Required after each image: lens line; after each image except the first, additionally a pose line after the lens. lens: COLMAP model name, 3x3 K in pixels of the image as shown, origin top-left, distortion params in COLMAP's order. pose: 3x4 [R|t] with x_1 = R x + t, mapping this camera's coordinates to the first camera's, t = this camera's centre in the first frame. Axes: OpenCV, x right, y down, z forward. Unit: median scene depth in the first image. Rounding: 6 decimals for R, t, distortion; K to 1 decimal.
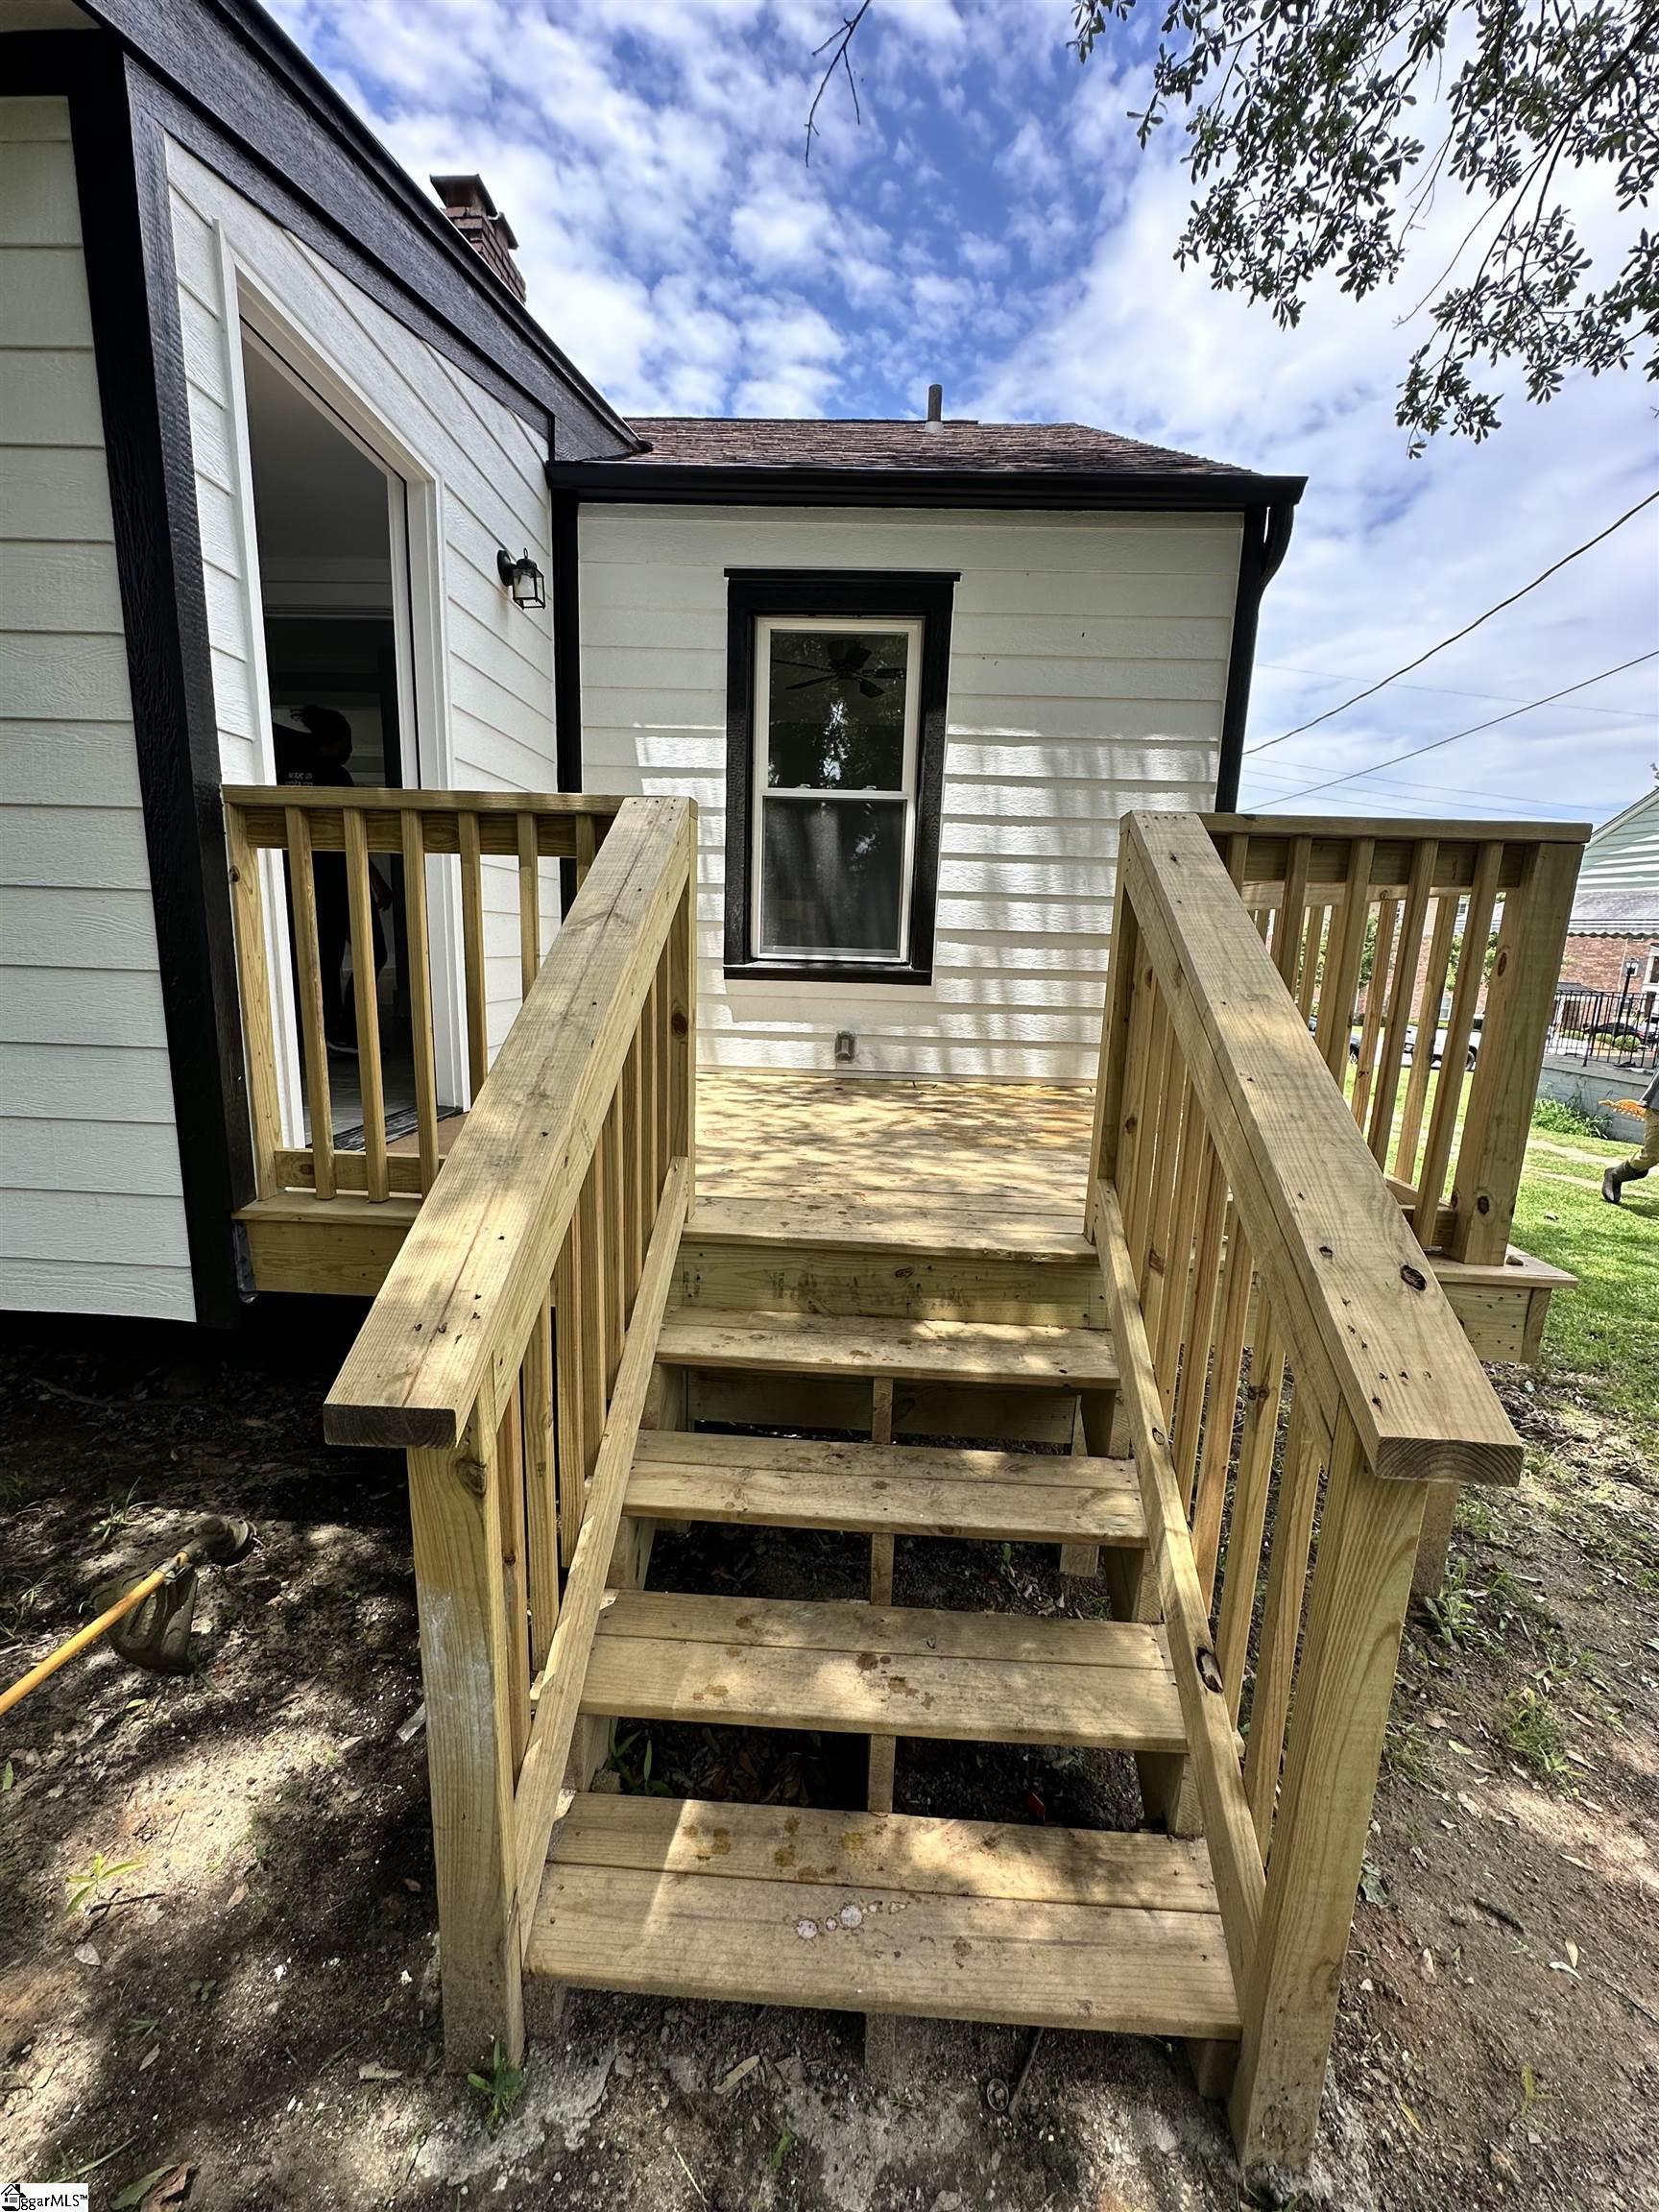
lens RADIAL K [[887.0, 0, 829.5], [0, 887.0, 1106.0], [0, 0, 1]] dist [-0.008537, -0.000135]
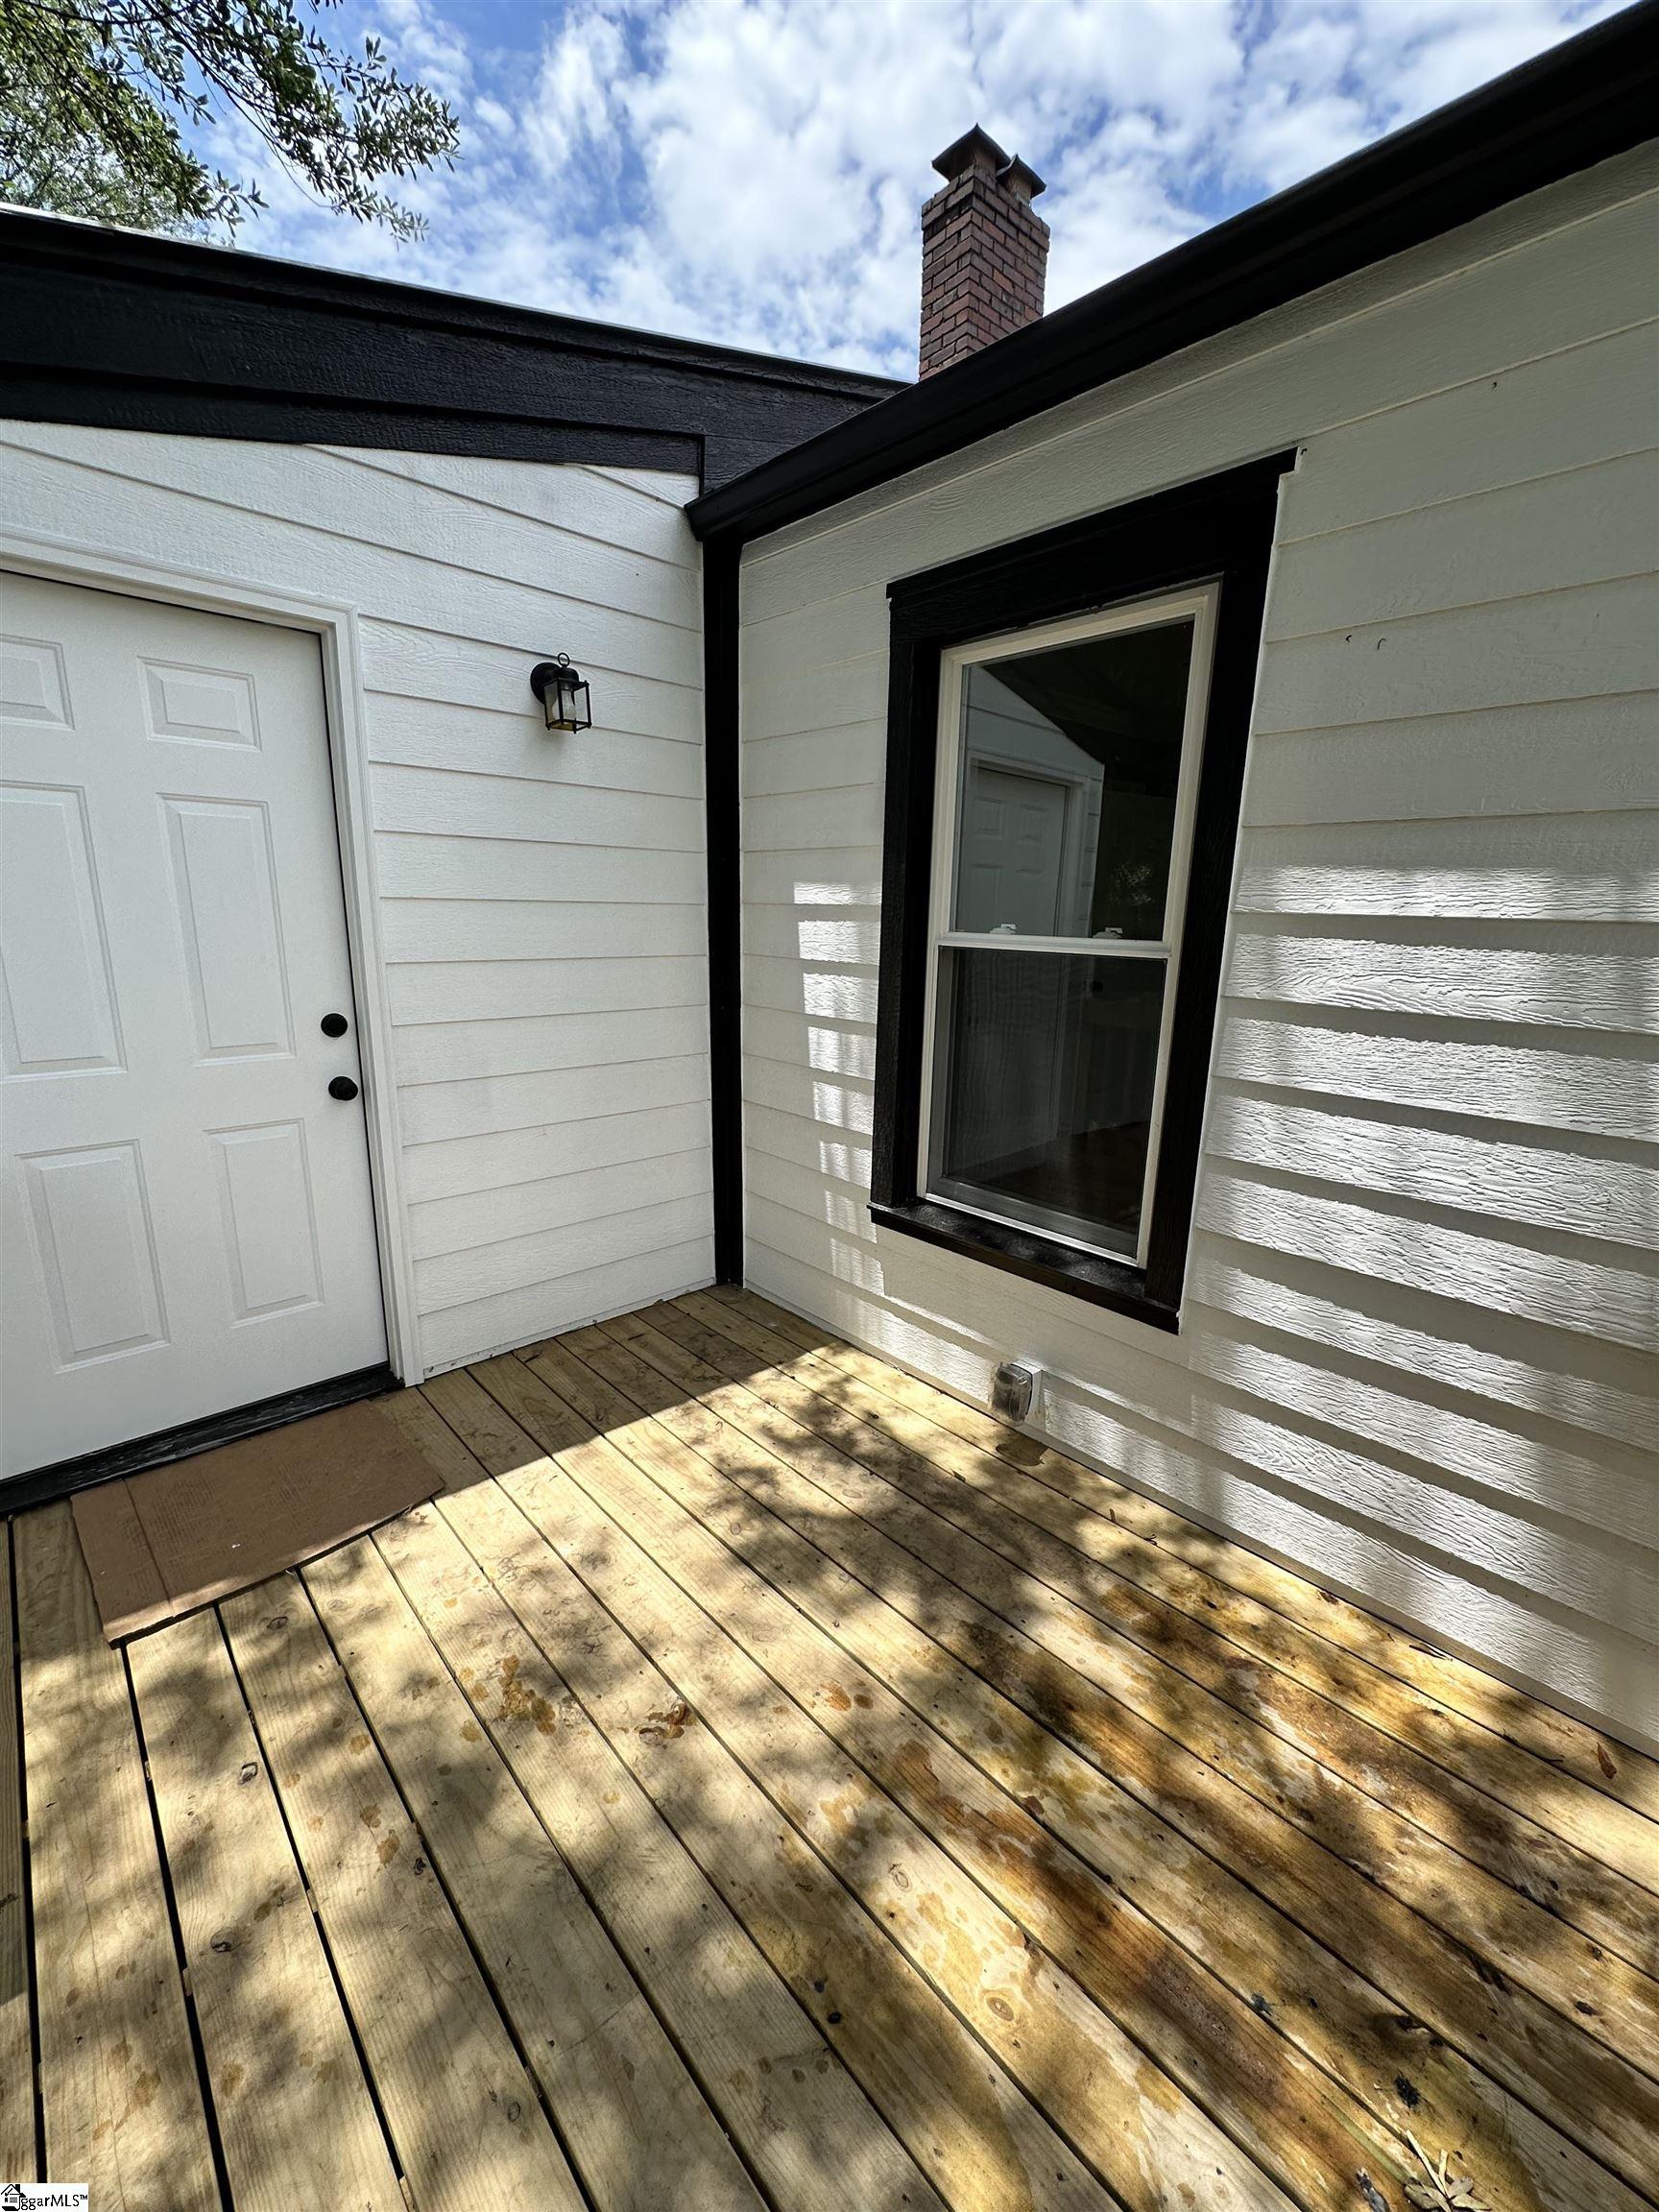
lens RADIAL K [[887.0, 0, 829.5], [0, 887.0, 1106.0], [0, 0, 1]] dist [-0.008537, -0.000135]
pose [[0.712368, 0.135537, -0.688594, 0.307183], [-0.126327, 0.989912, 0.064158, -0.277440], [0.690343, 0.041284, 0.722303, 0.529436]]
